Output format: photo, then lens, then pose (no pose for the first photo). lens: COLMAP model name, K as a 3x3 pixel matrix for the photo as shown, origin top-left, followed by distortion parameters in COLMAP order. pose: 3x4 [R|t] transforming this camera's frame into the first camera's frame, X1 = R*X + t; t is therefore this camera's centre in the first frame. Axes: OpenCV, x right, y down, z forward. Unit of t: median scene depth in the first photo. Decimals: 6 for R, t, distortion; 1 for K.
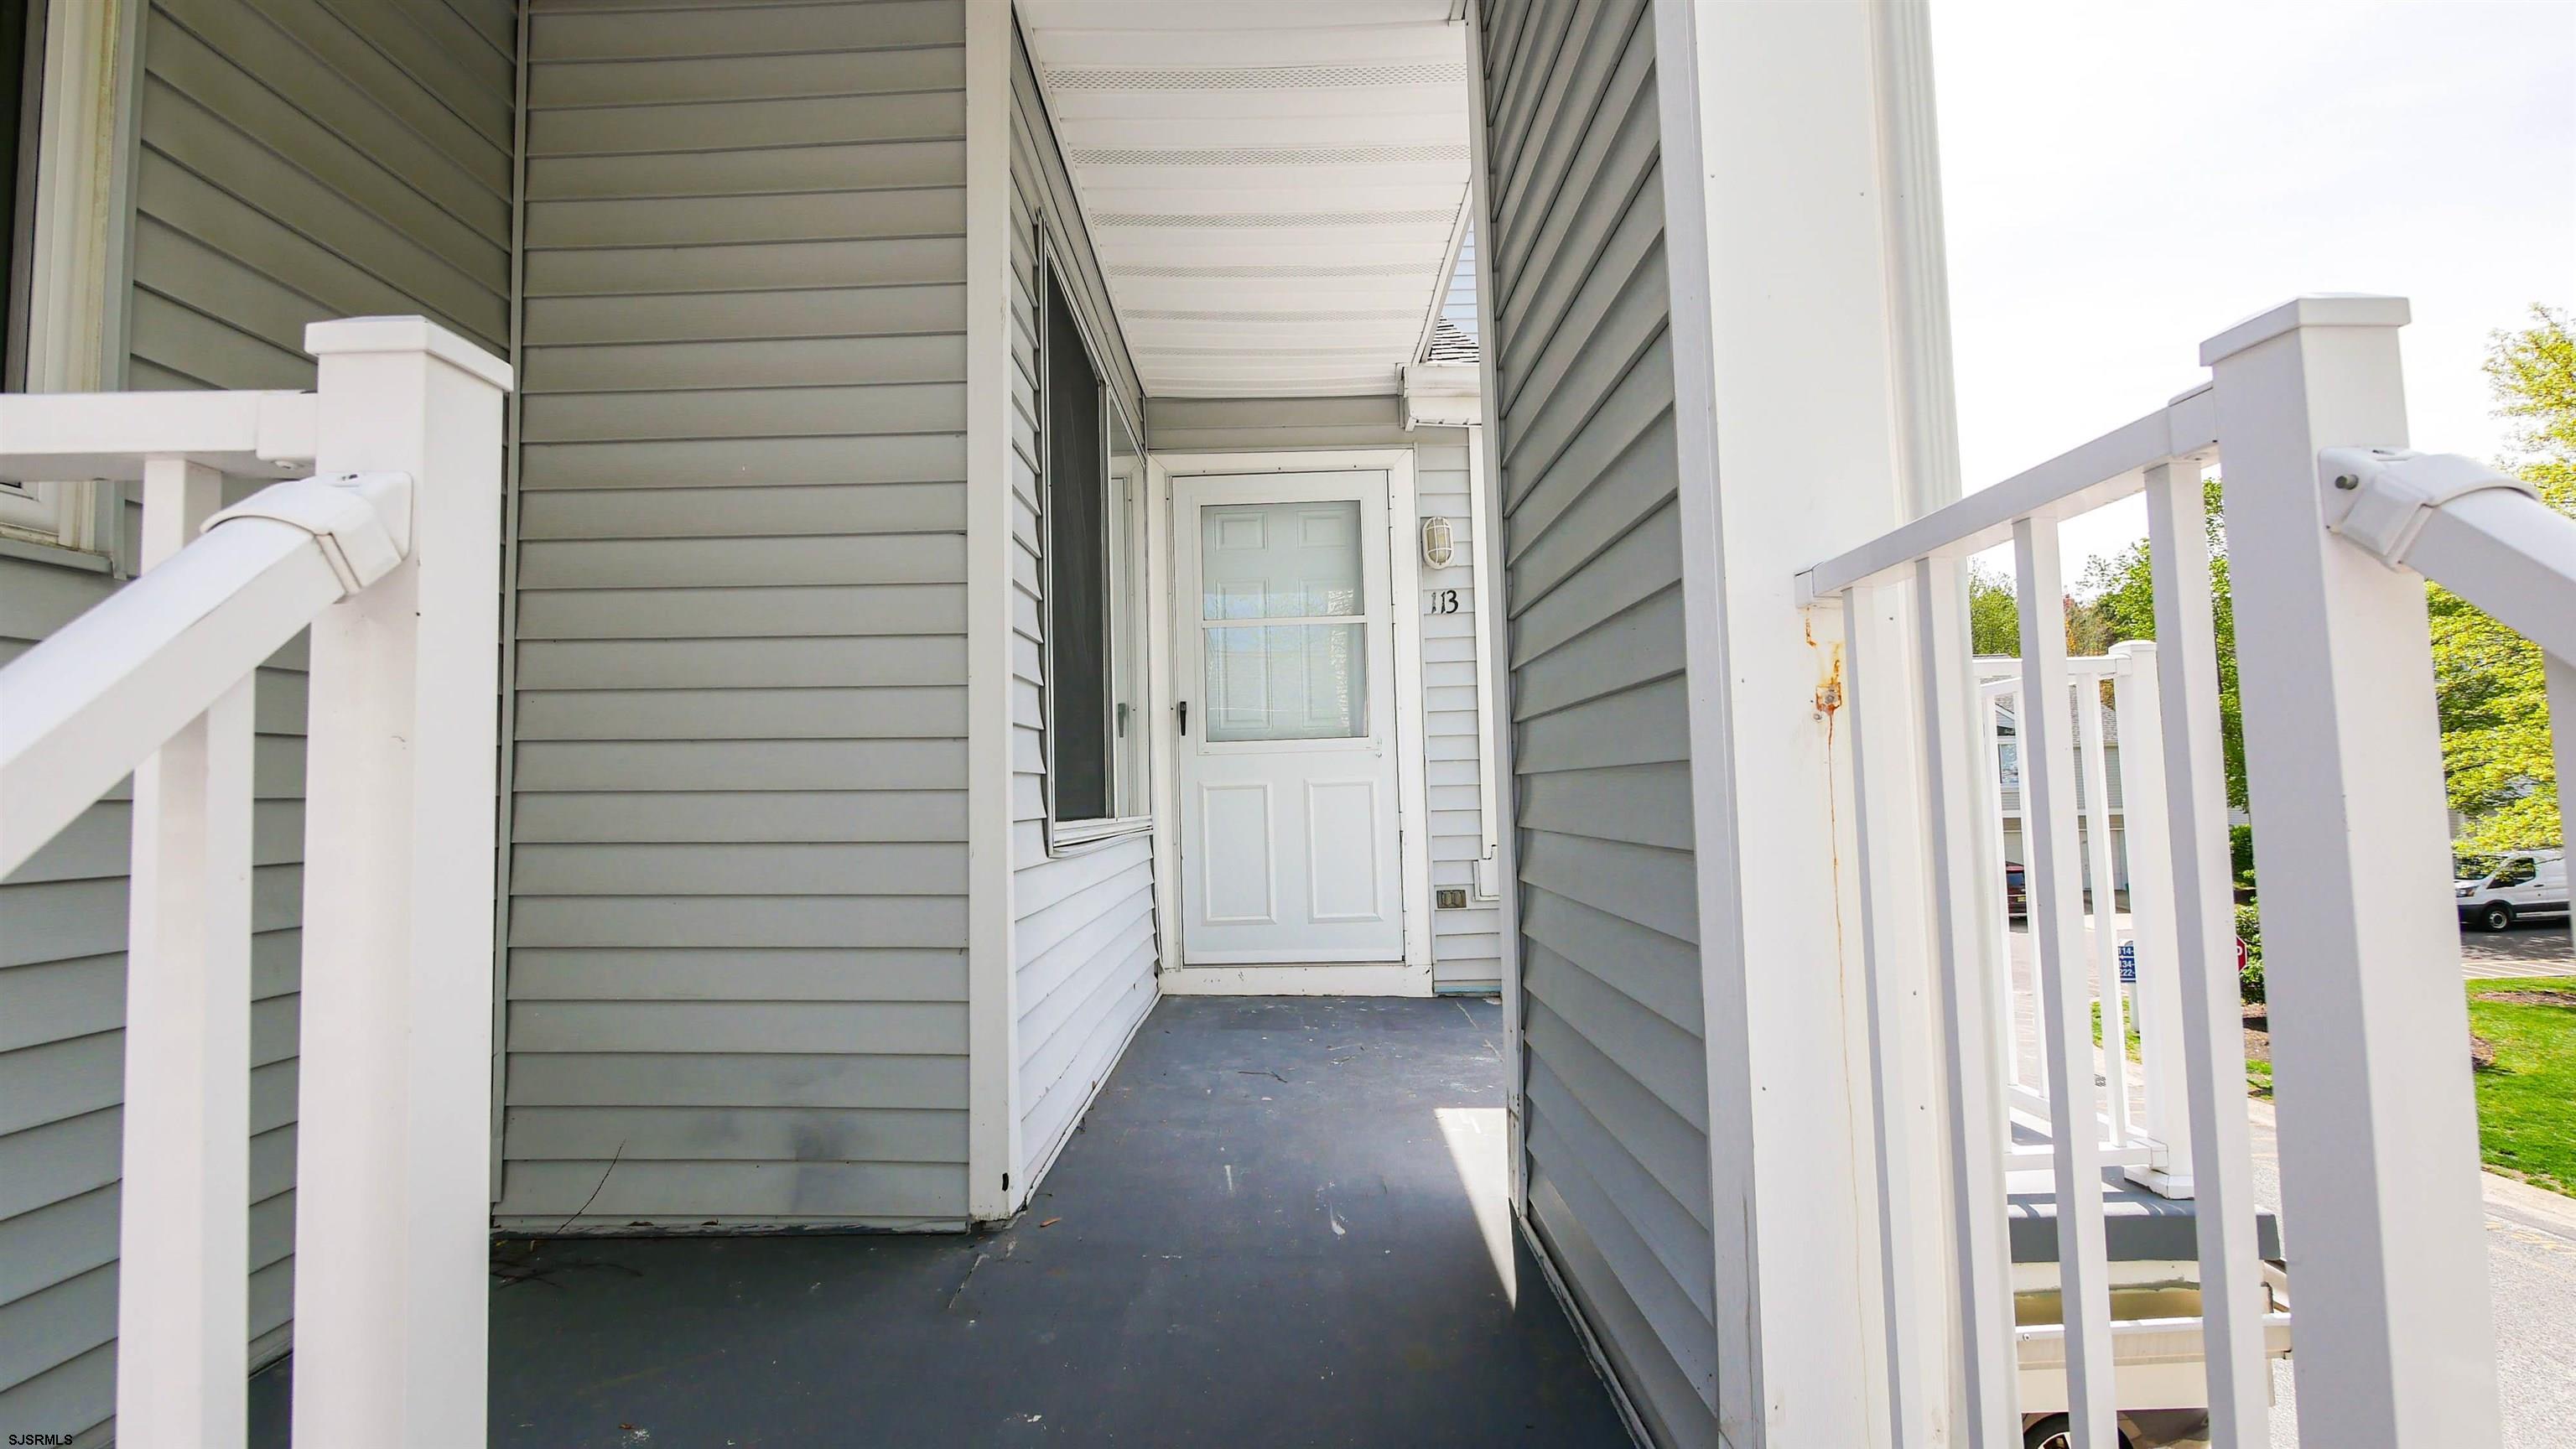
lens RADIAL K [[1061.0, 0, 1279.5], [0, 1061.0, 728.2], [0, 0, 1]] dist [-0.009498, 0.002225]
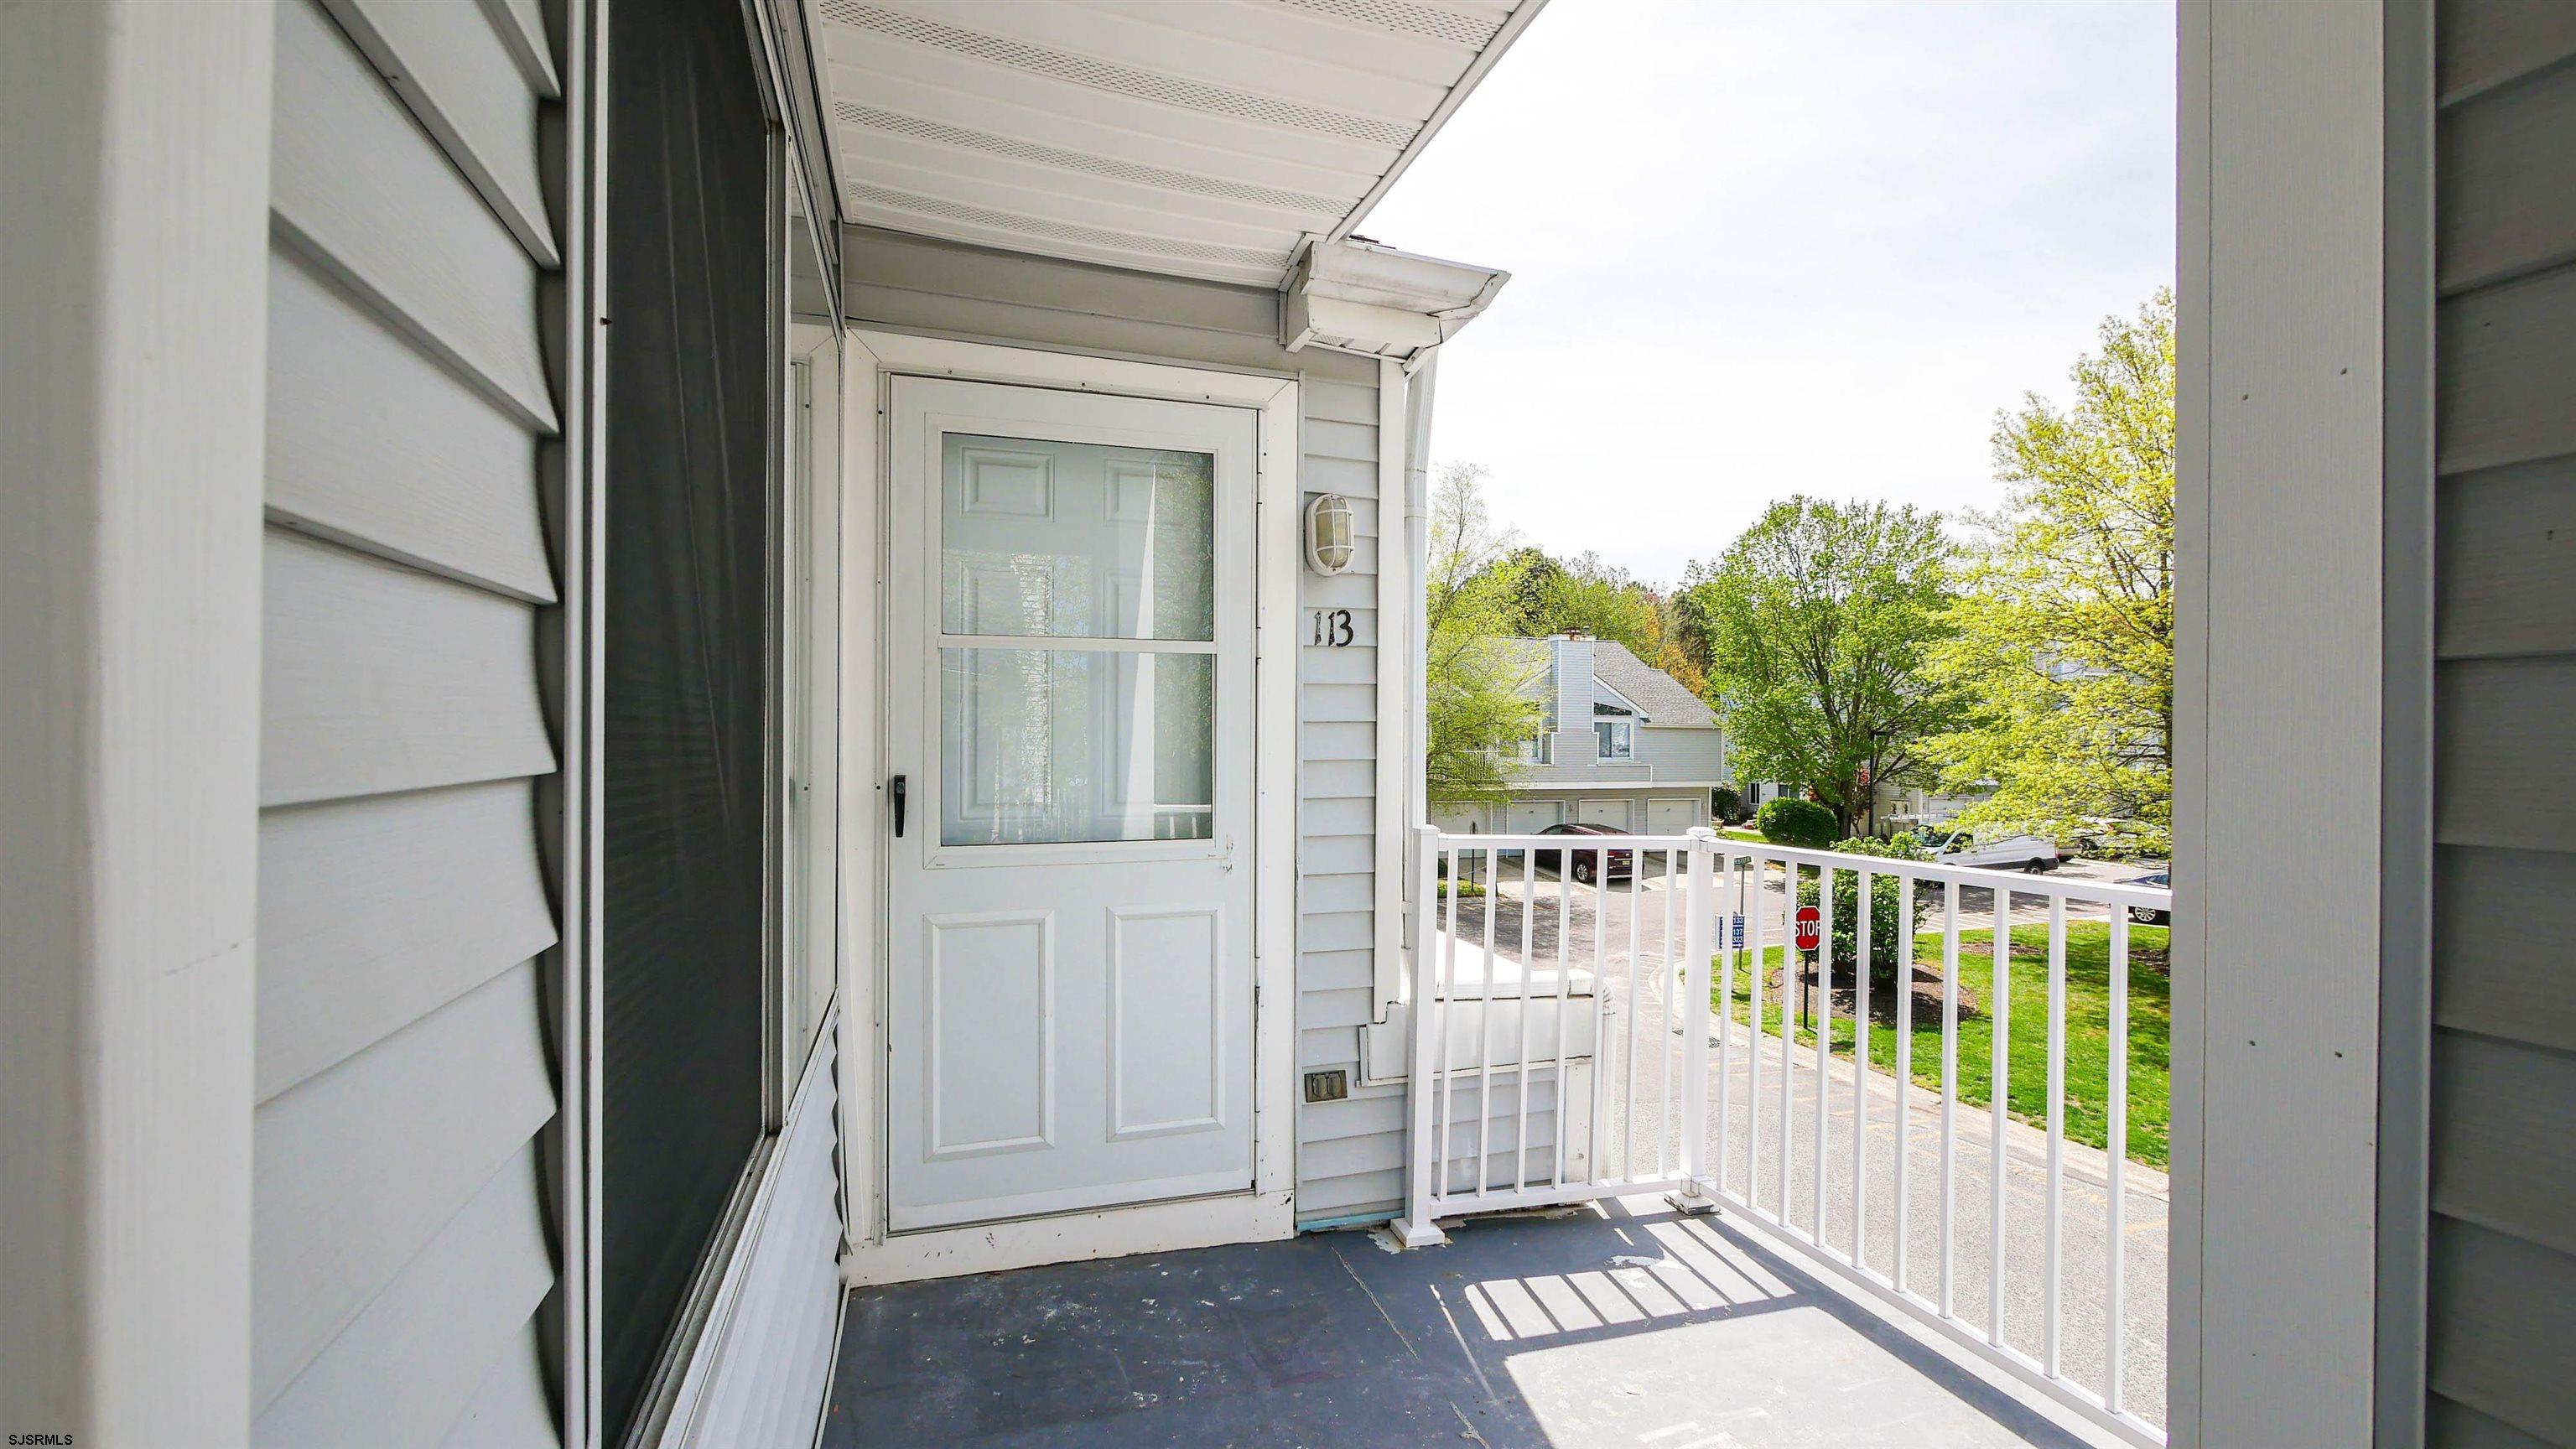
lens RADIAL K [[1061.0, 0, 1281.7], [0, 1061.0, 732.9], [0, 0, 1]] dist [-0.009498, 0.002225]
pose [[0.947609, 0.033145, 0.317709, -0.077697], [-0.050547, 0.997630, 0.046686, -0.084185], [-0.315409, -0.060299, 0.947038, 0.395484]]
